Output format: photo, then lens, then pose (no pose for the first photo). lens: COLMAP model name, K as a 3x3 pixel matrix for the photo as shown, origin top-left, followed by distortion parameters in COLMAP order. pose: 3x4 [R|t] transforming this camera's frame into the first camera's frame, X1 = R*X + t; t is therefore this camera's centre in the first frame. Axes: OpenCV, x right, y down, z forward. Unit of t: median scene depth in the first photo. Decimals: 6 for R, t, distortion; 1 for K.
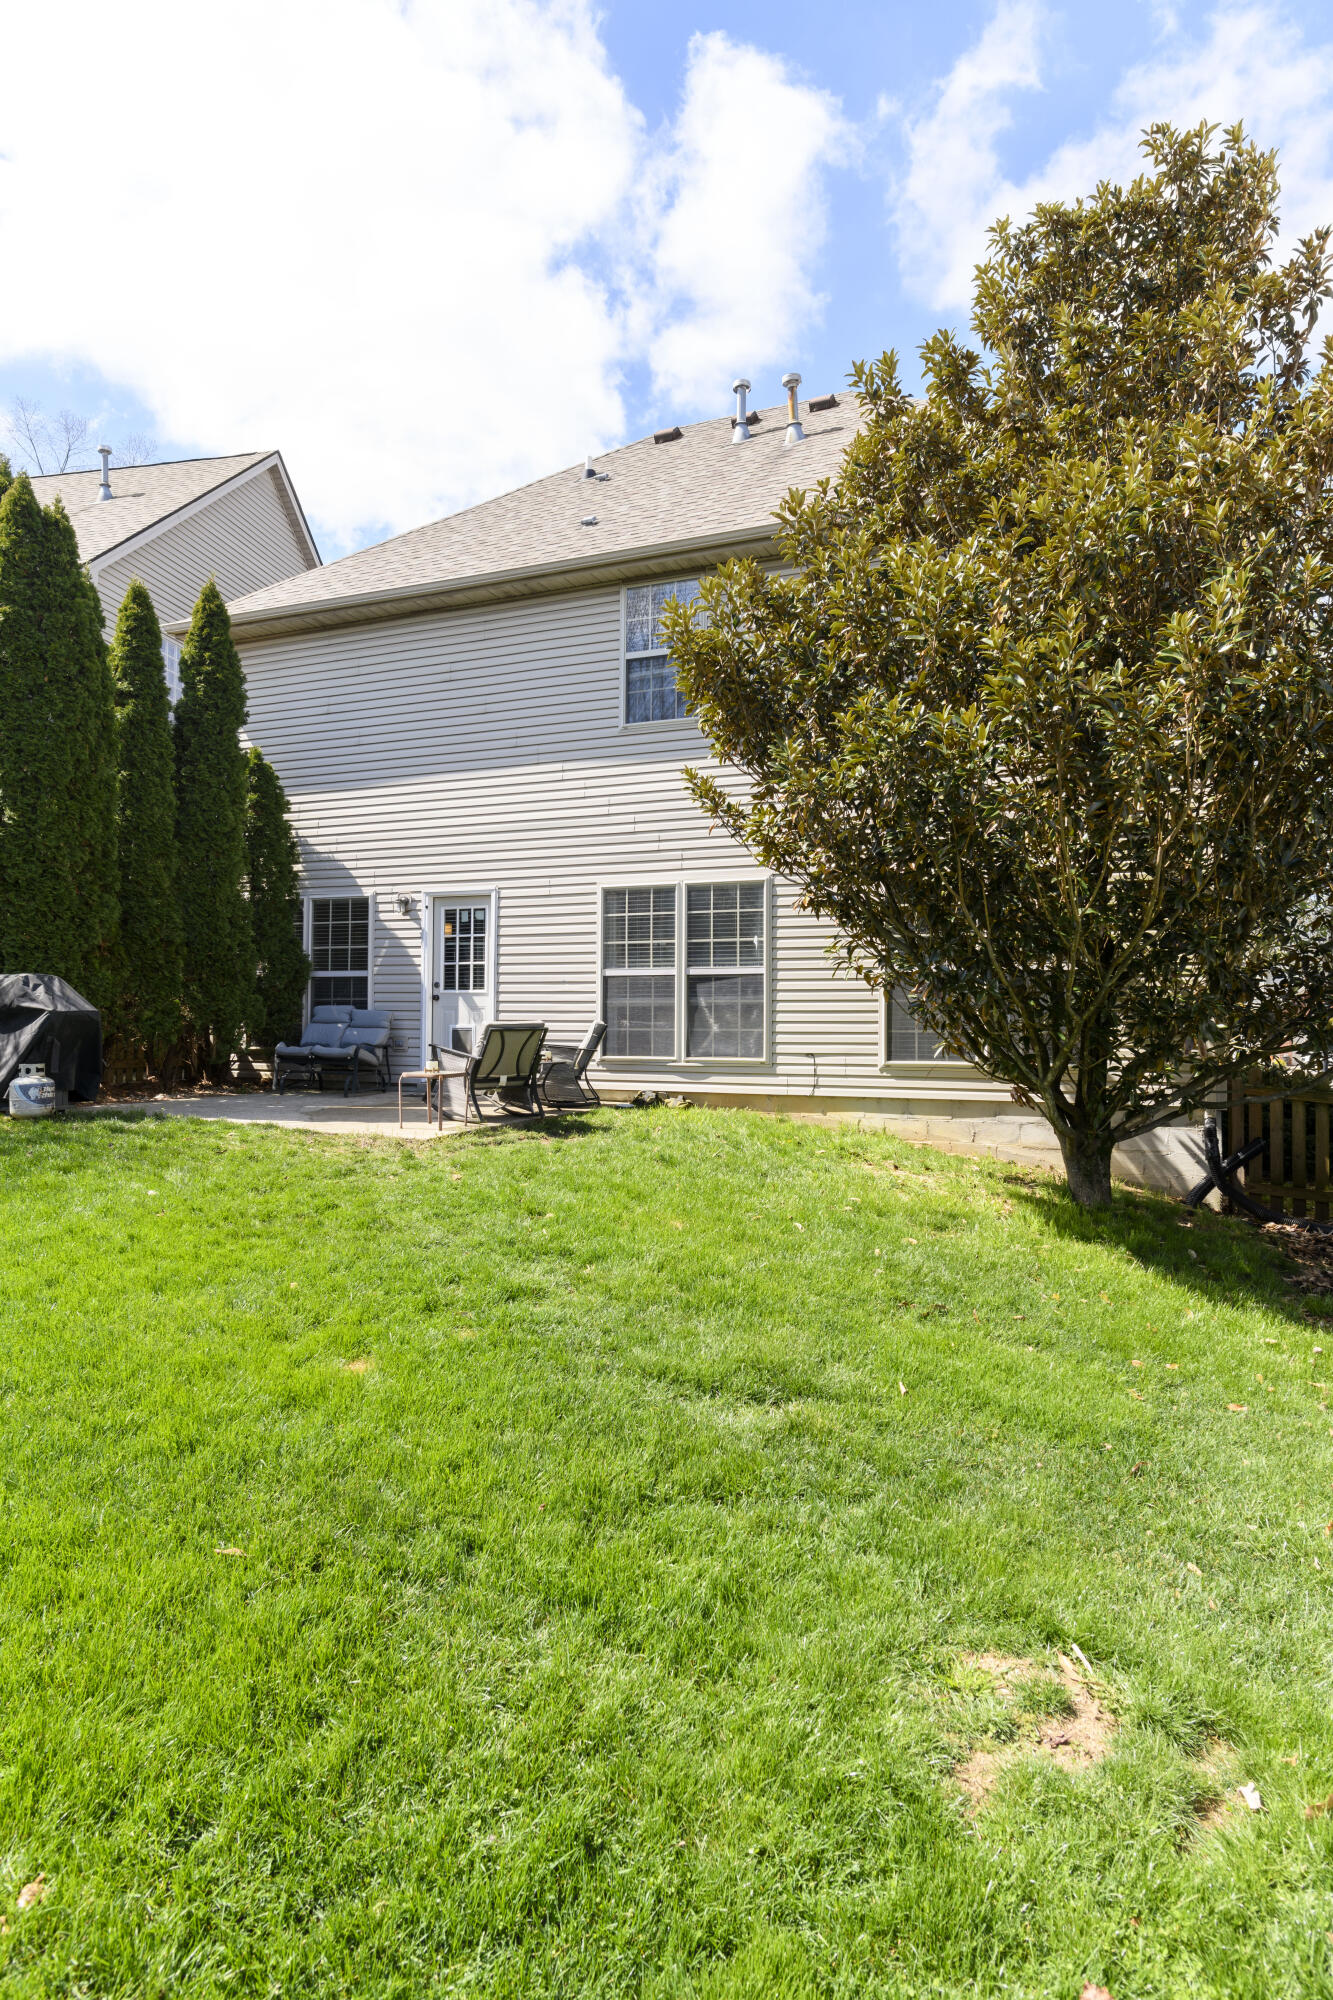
lens RADIAL K [[1138.0, 0, 666.5], [0, 1138.0, 1000.0], [0, 0, 1]] dist [-0.003072, -0.000760]
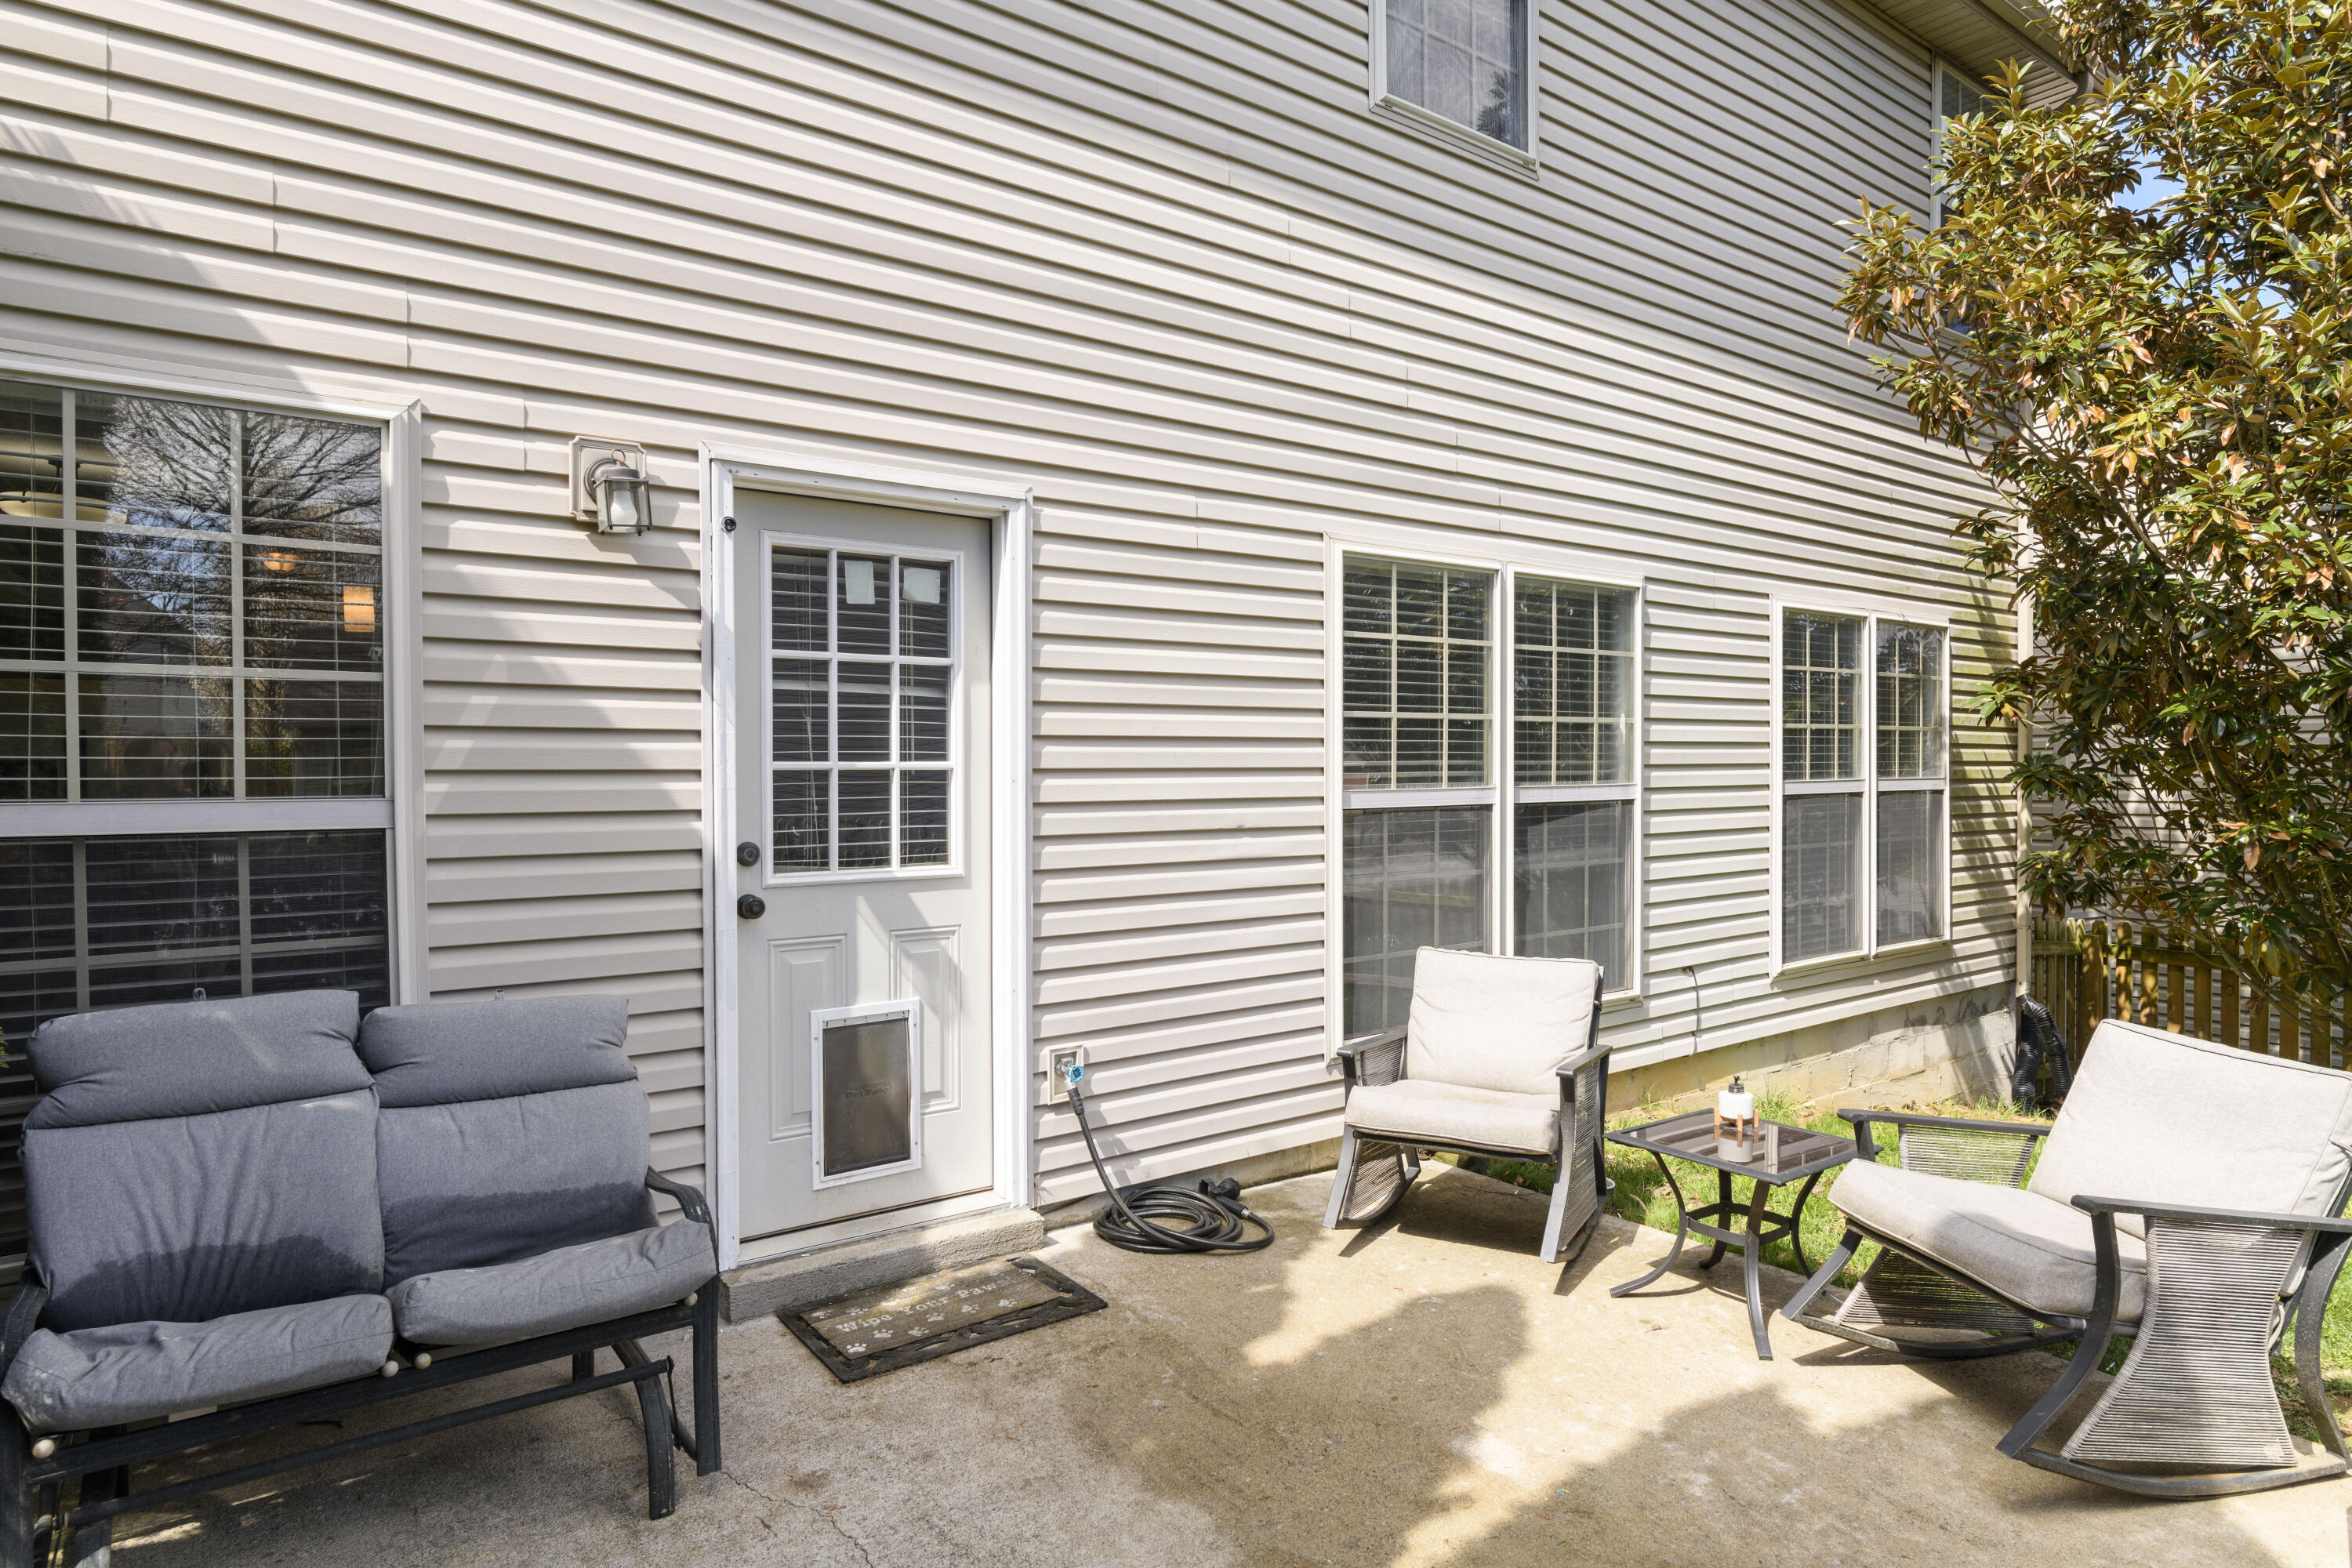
lens RADIAL K [[1338.3, 0, 1176.0], [0, 1338.3, 784.0], [0, 0, 1]] dist [-0.003072, -0.000760]
pose [[0.507237, -0.014443, 0.861686, -0.406312], [-0.003490, 0.999817, 0.018813, -0.034149], [-0.861799, -0.012550, 0.507094, 0.789747]]
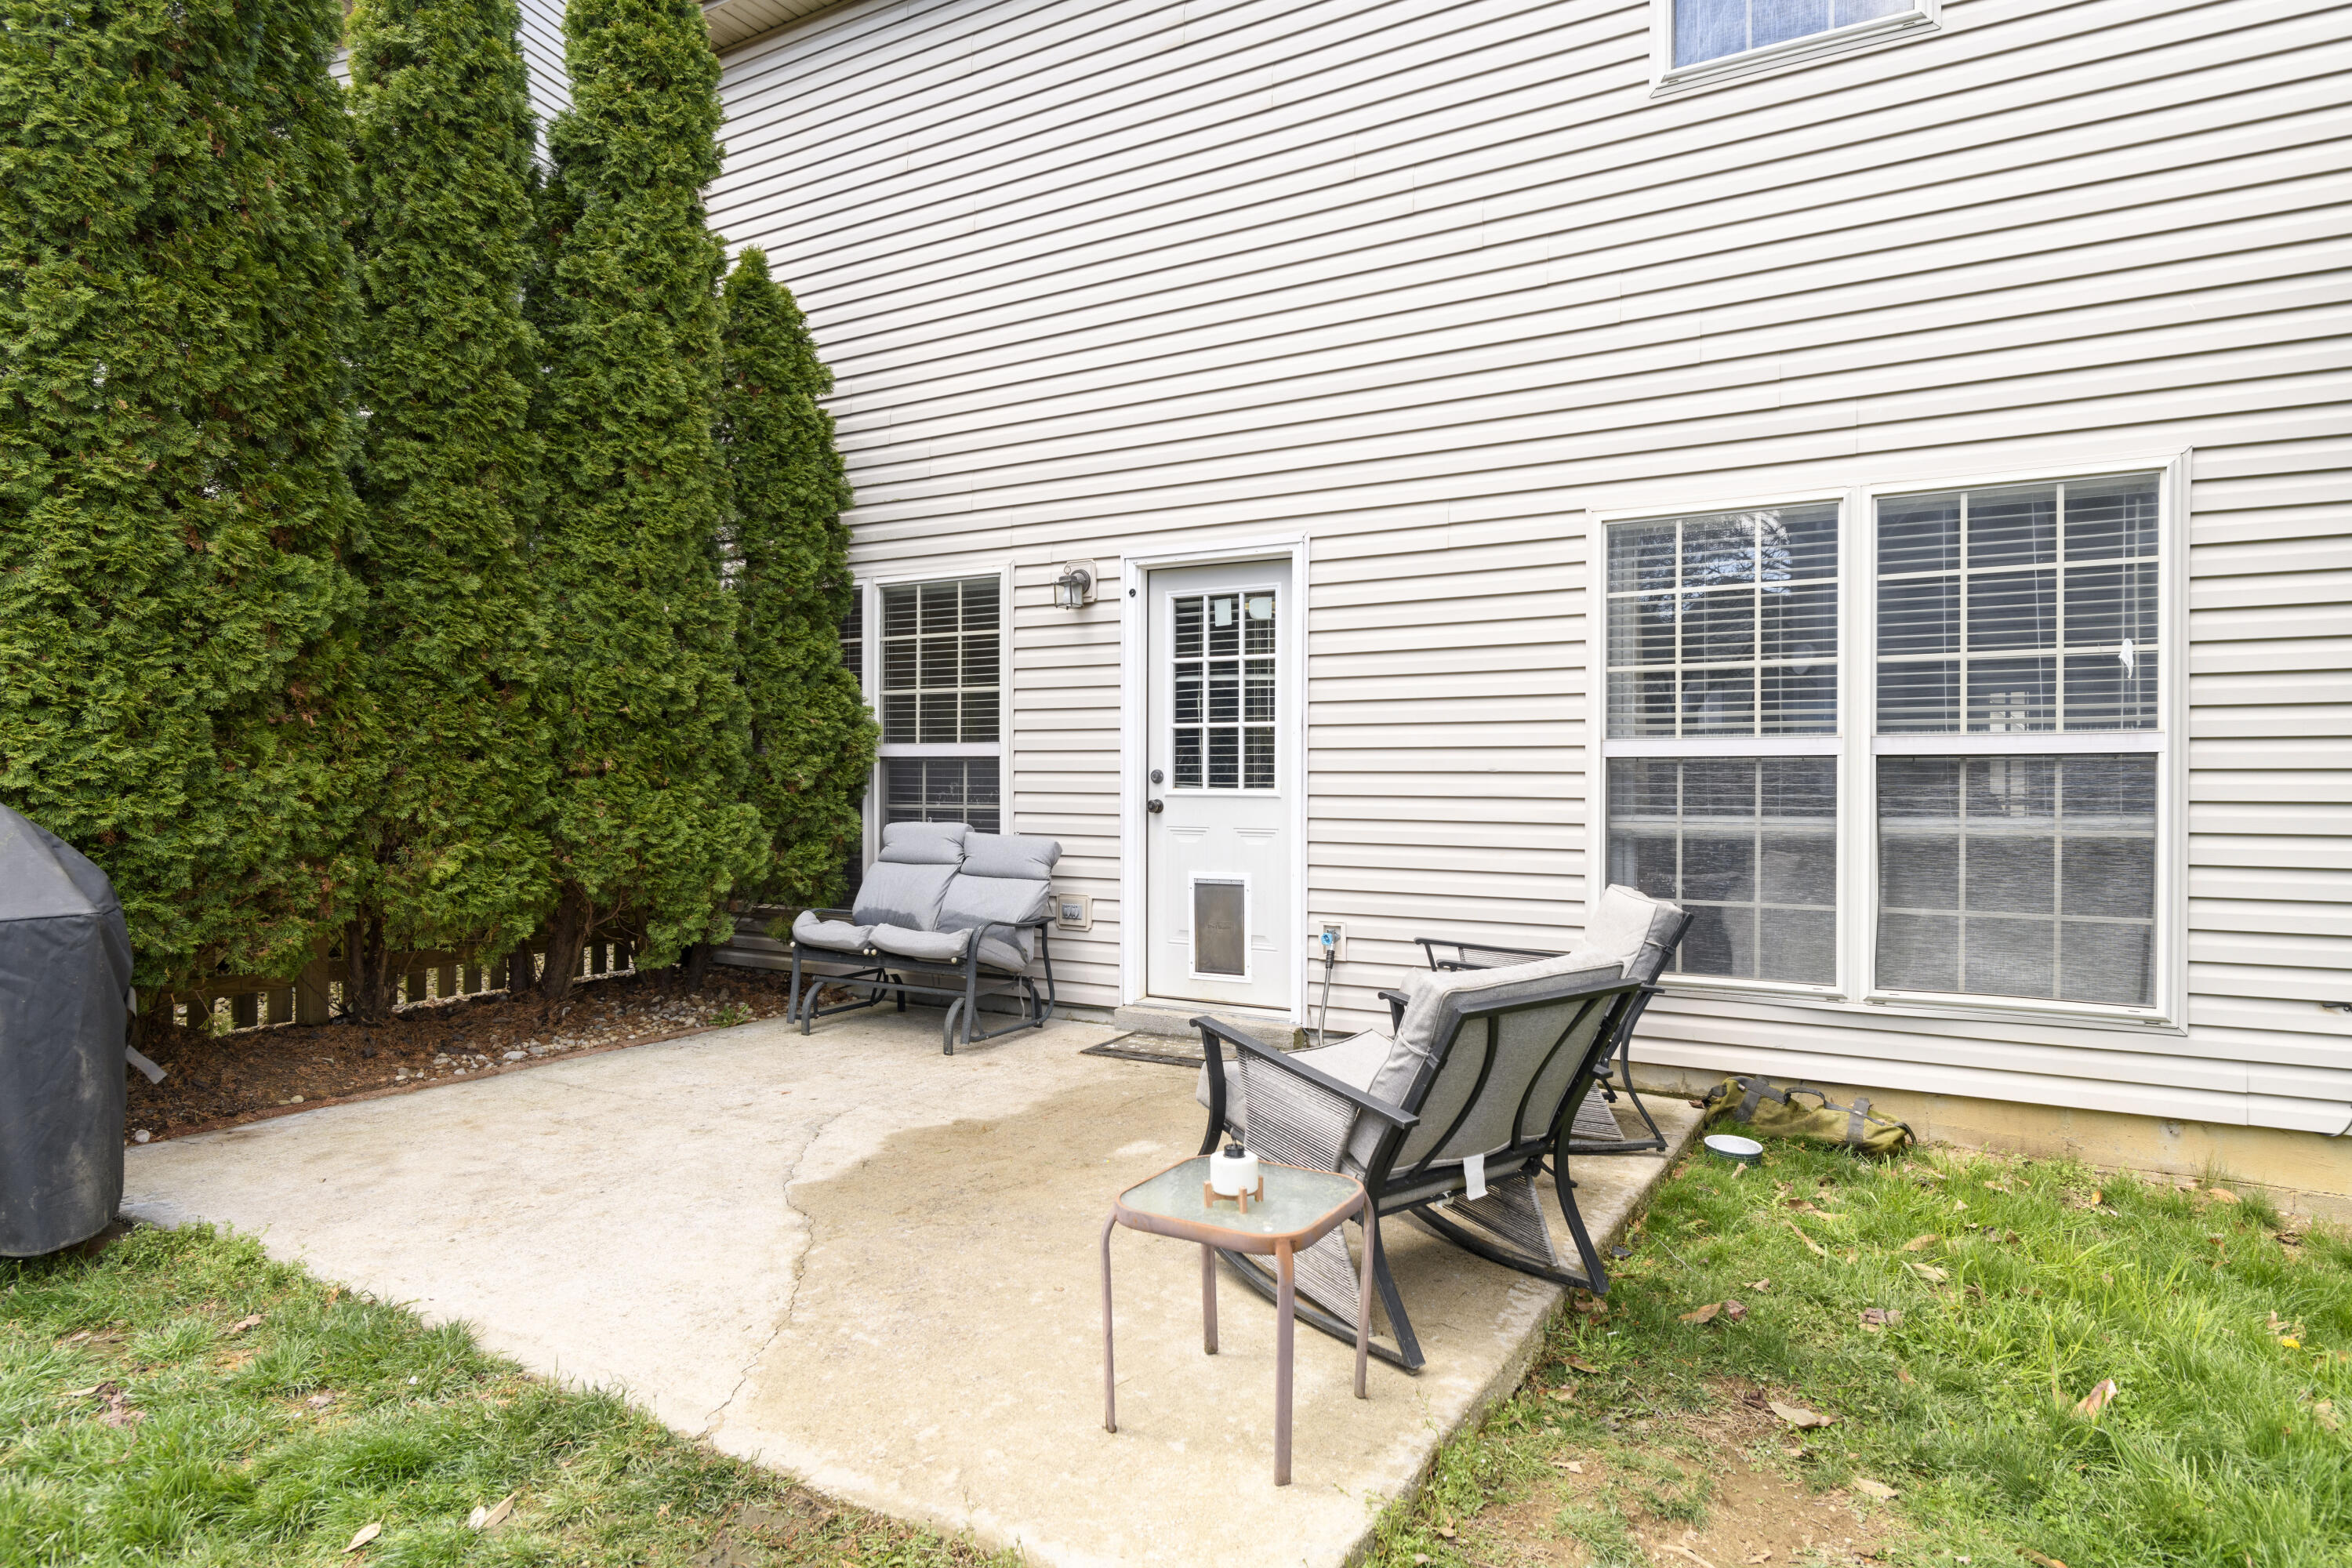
lens RADIAL K [[1338.3, 0, 1176.0], [0, 1338.3, 784.0], [0, 0, 1]] dist [-0.003072, -0.000760]
pose [[0.990362, -0.003667, -0.138455, -0.127603], [0.007078, 0.999683, 0.024155, -0.022698], [0.138323, -0.024902, 0.990074, 0.513499]]
